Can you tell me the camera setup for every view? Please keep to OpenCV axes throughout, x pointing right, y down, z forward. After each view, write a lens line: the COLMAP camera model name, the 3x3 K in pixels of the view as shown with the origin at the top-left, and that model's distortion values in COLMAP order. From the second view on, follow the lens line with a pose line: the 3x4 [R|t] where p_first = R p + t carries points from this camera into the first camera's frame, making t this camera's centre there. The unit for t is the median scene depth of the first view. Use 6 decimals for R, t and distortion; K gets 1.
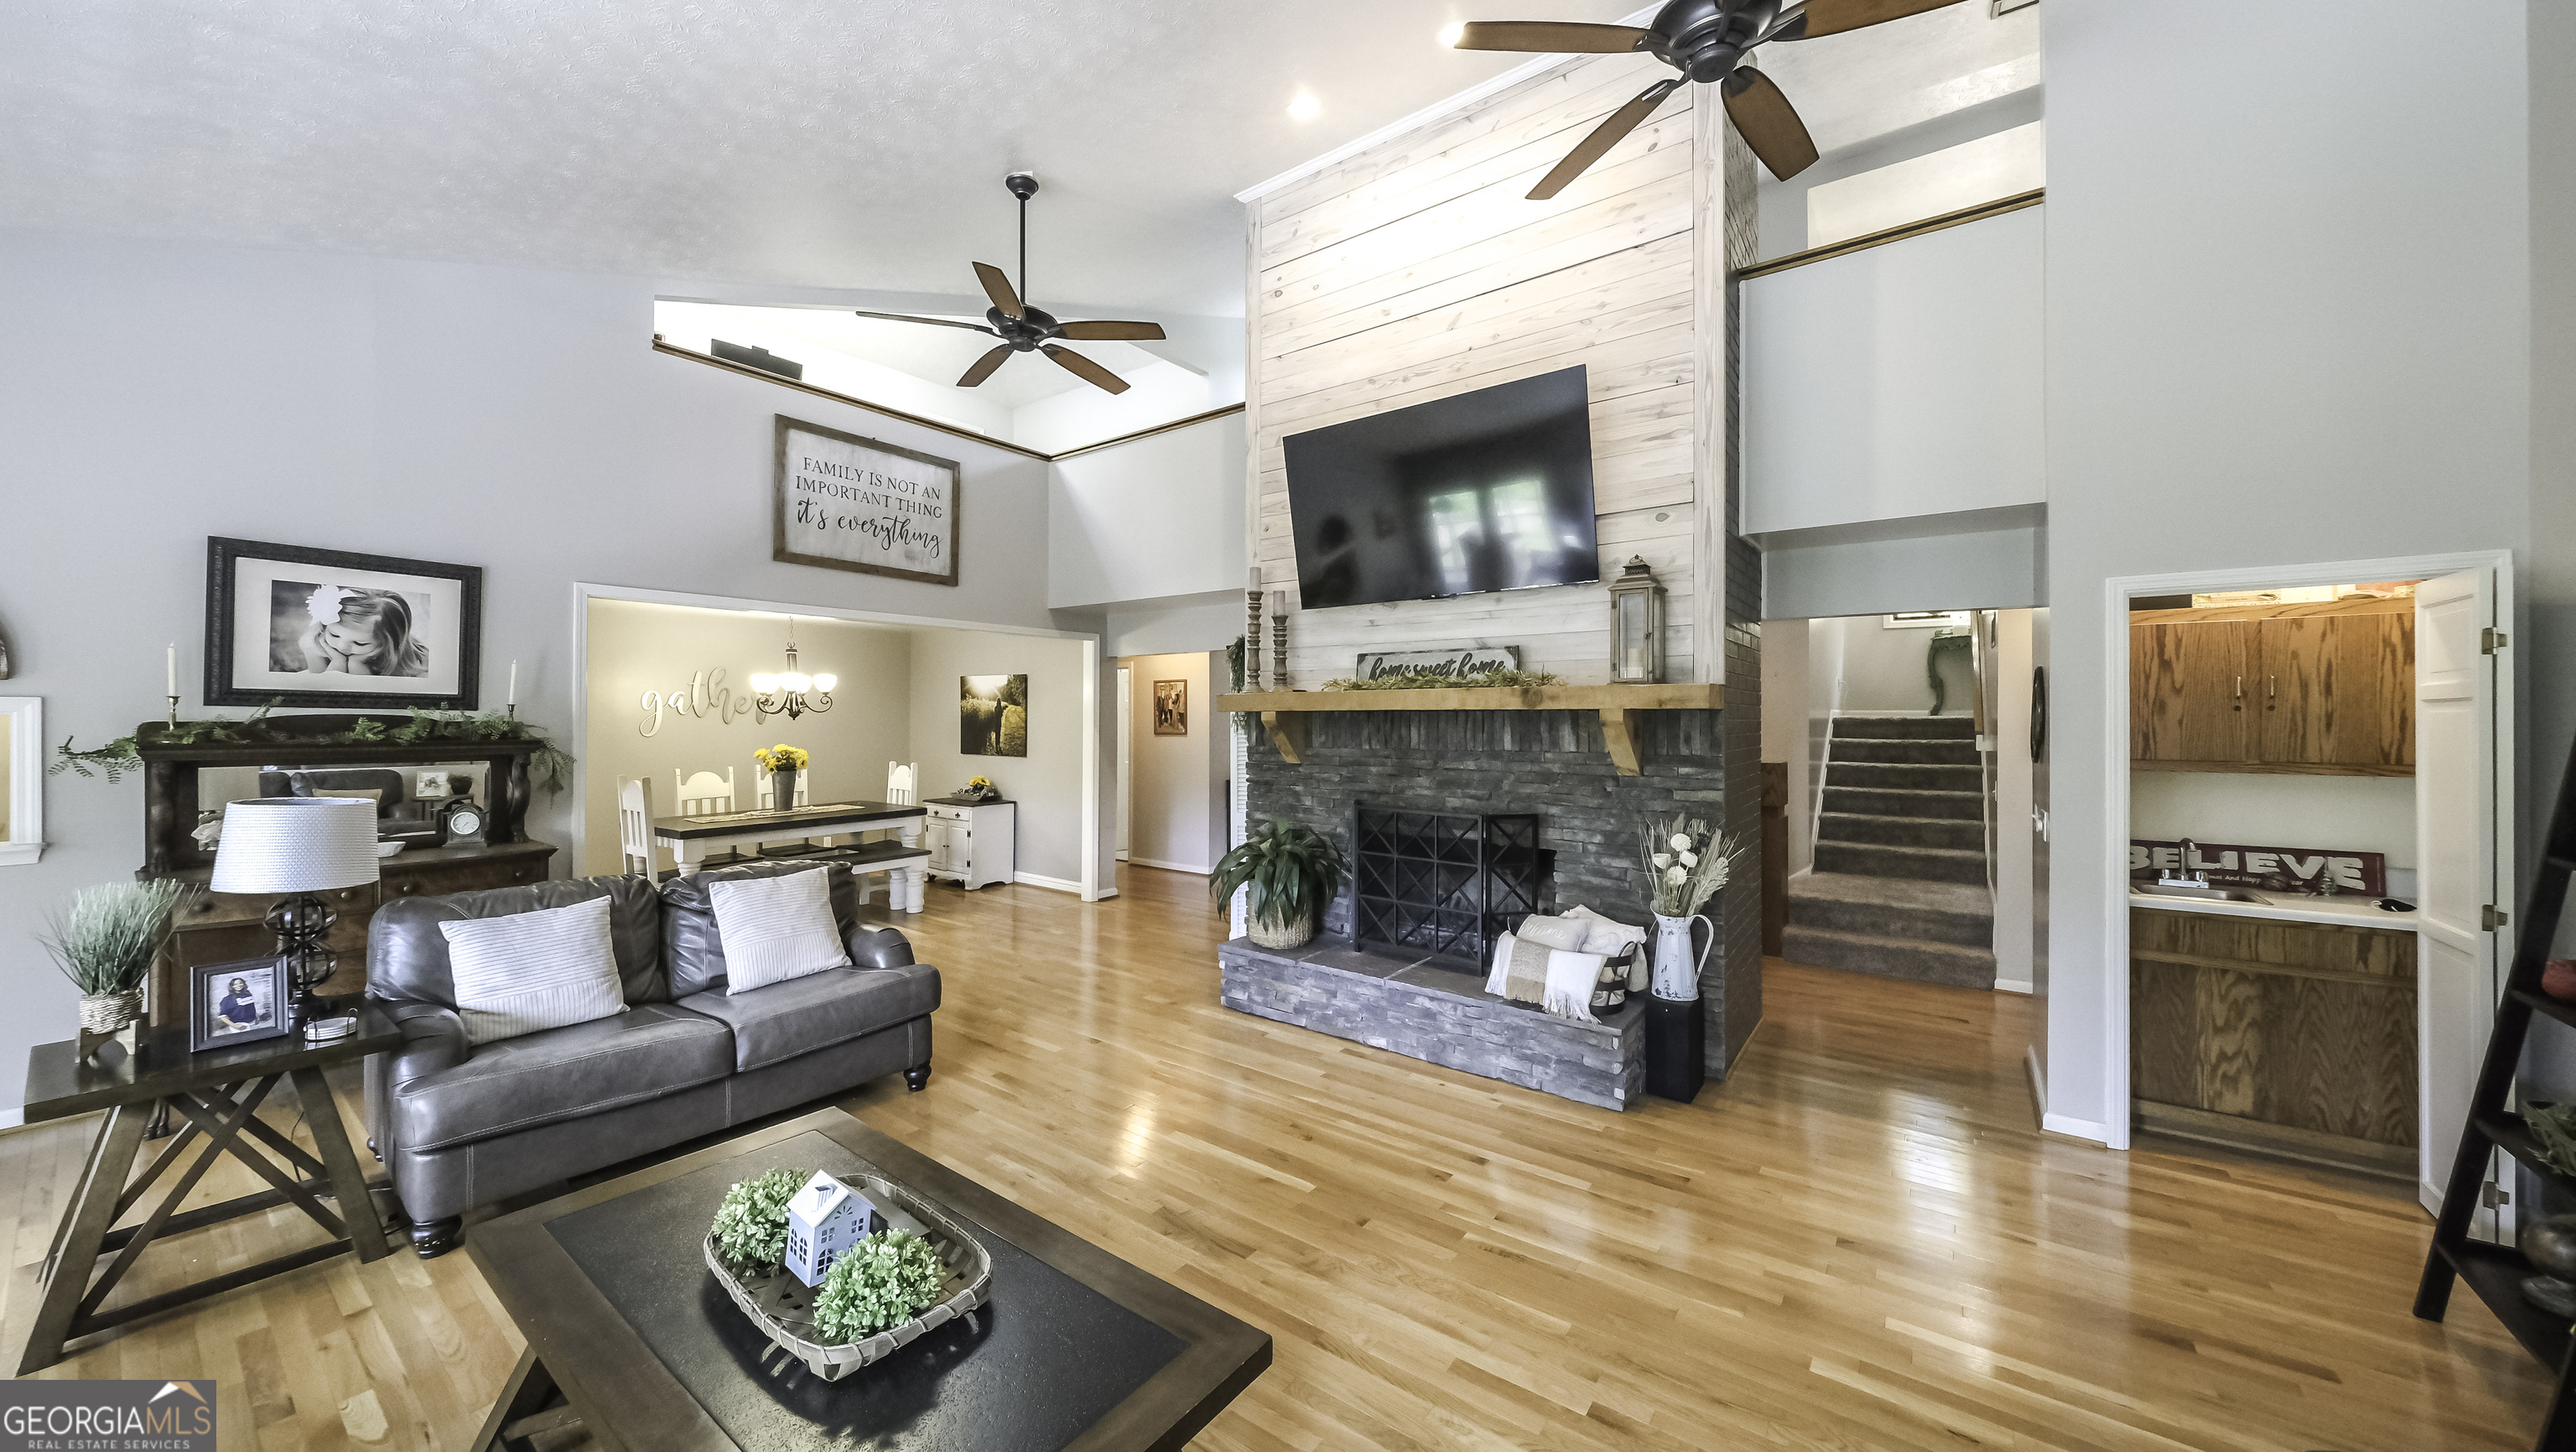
lens RADIAL K [[904.1, 0, 1288.0], [0, 904.1, 726.0], [0, 0, 1]] dist [-0.015173, -0.000189]
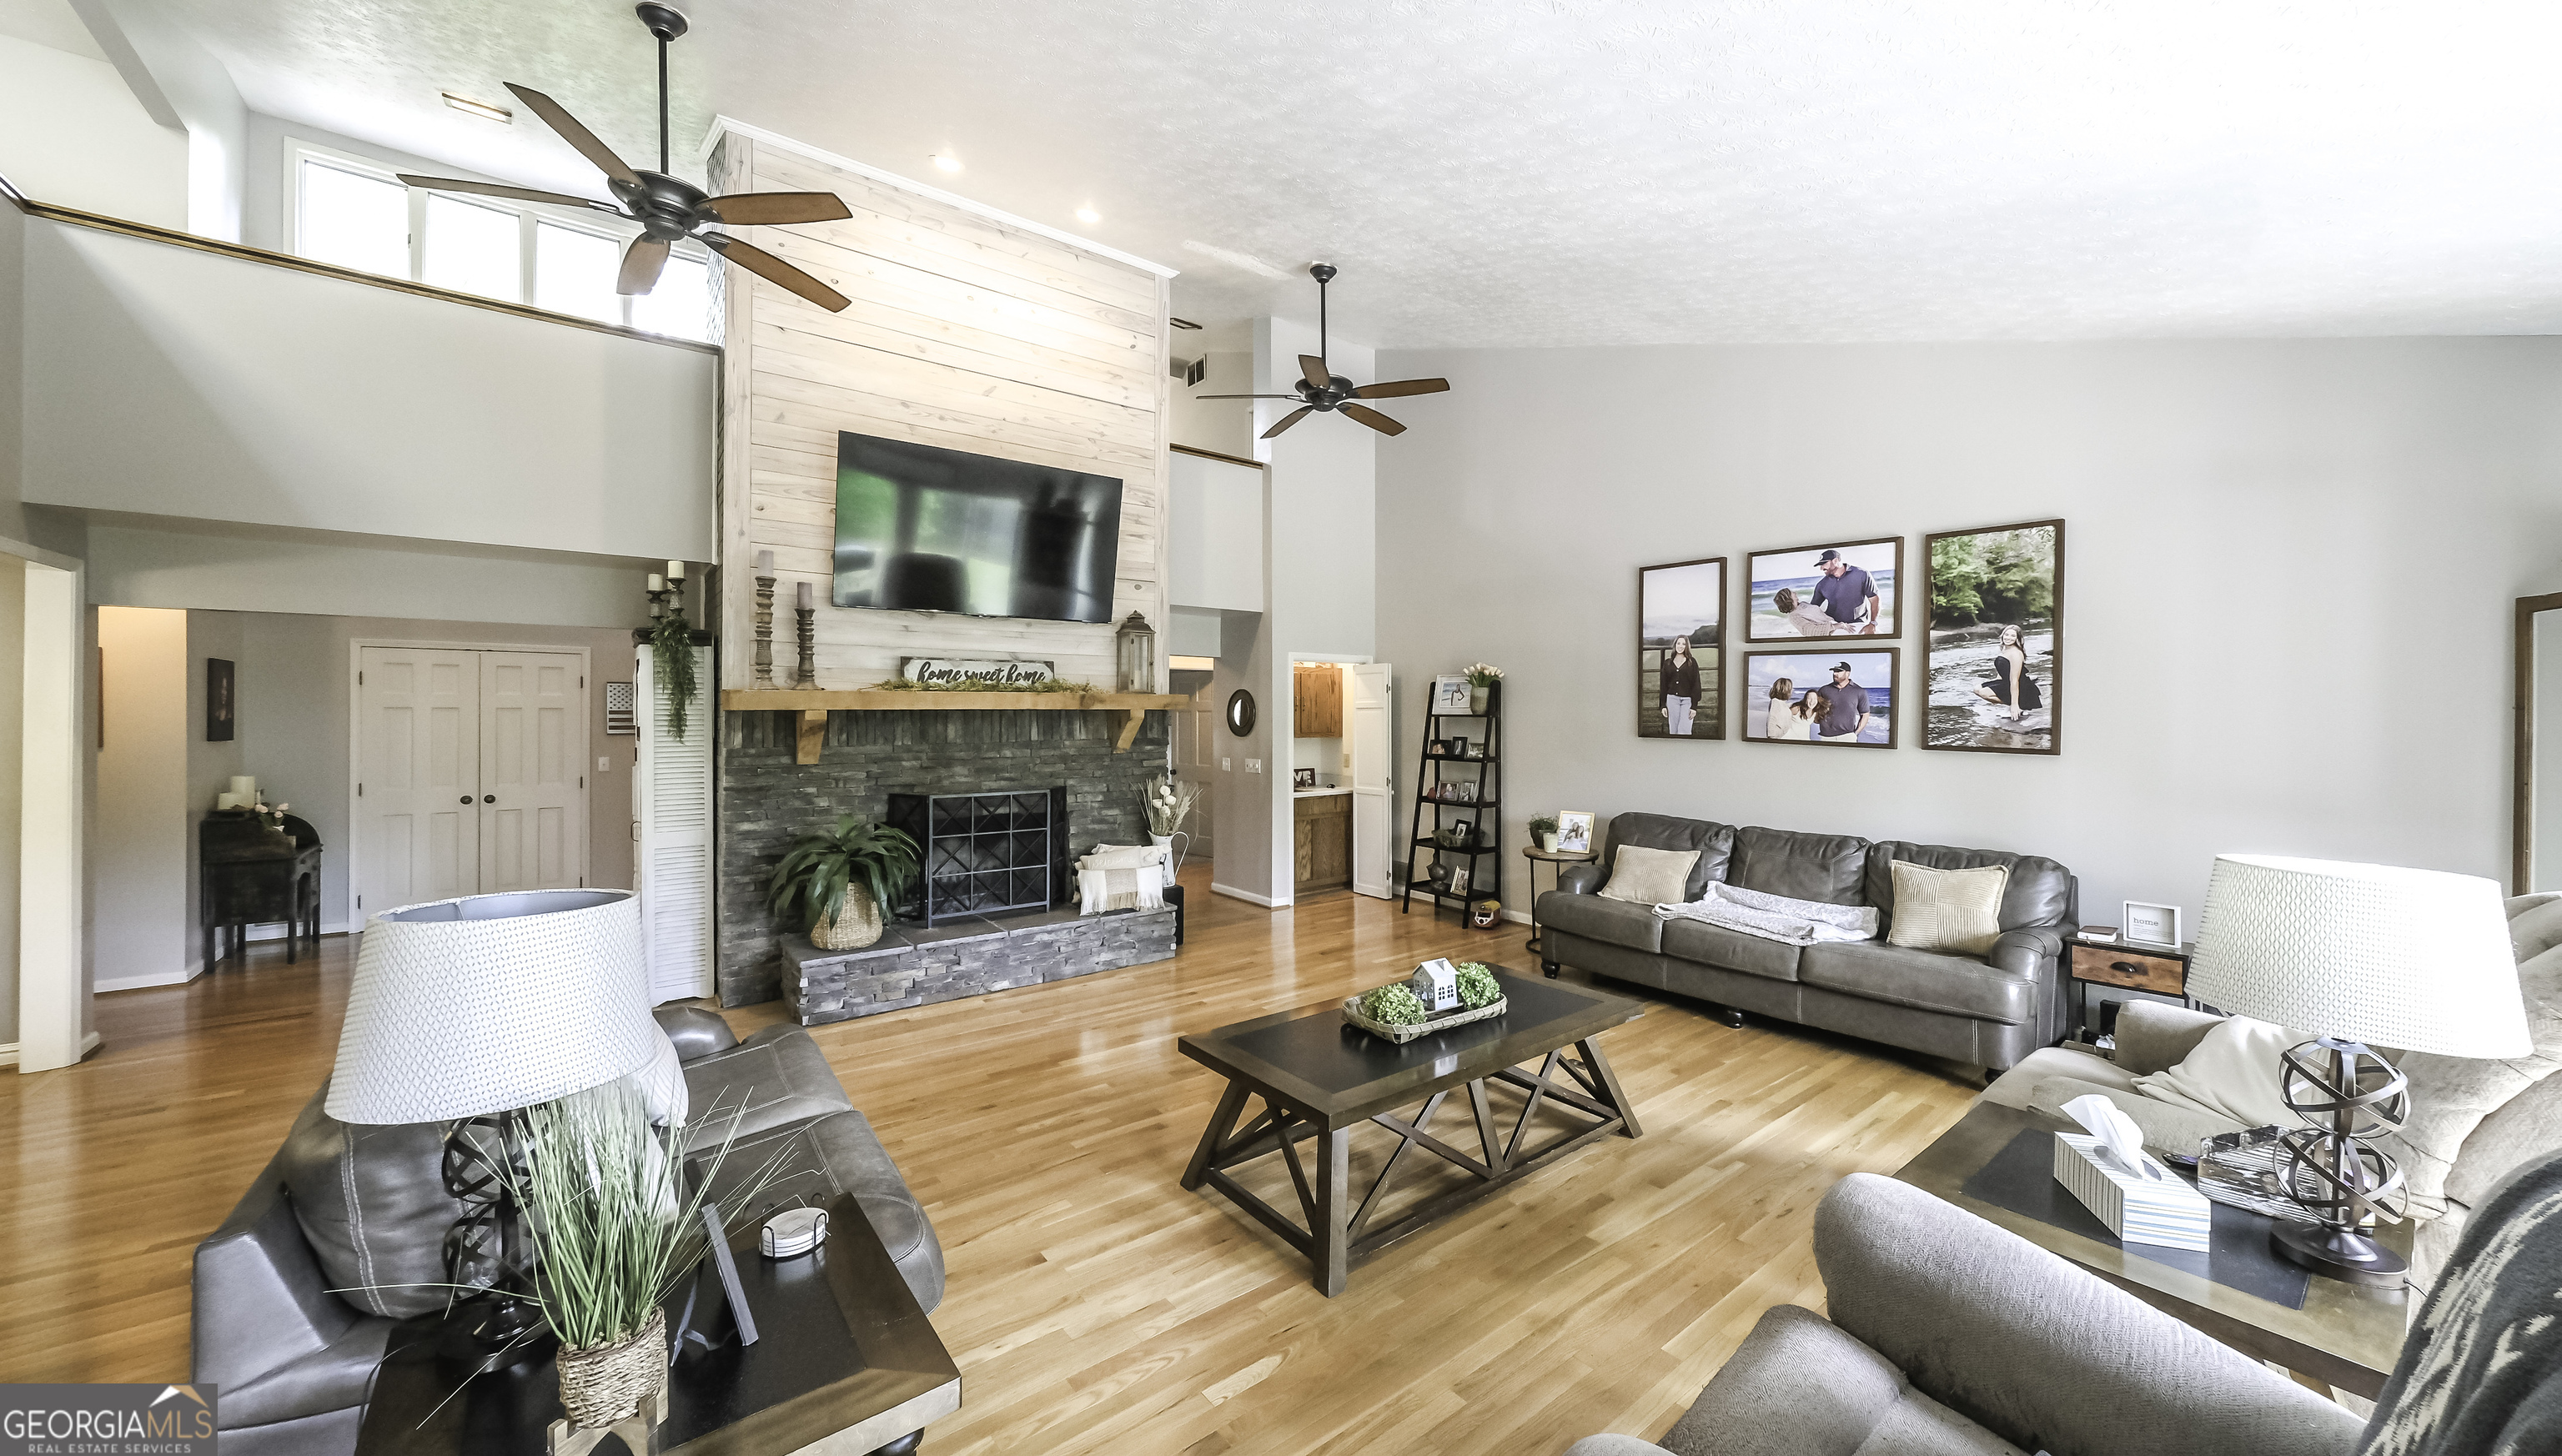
lens RADIAL K [[880.7, 0, 1332.0], [0, 880.7, 722.0], [0, 0, 1]] dist [-0.010305, -0.000048]
pose [[0.230929, -0.013073, 0.972883, -0.880193], [0.008854, 0.999897, 0.011334, -0.010076], [-0.972930, 0.005996, 0.231021, 0.280357]]
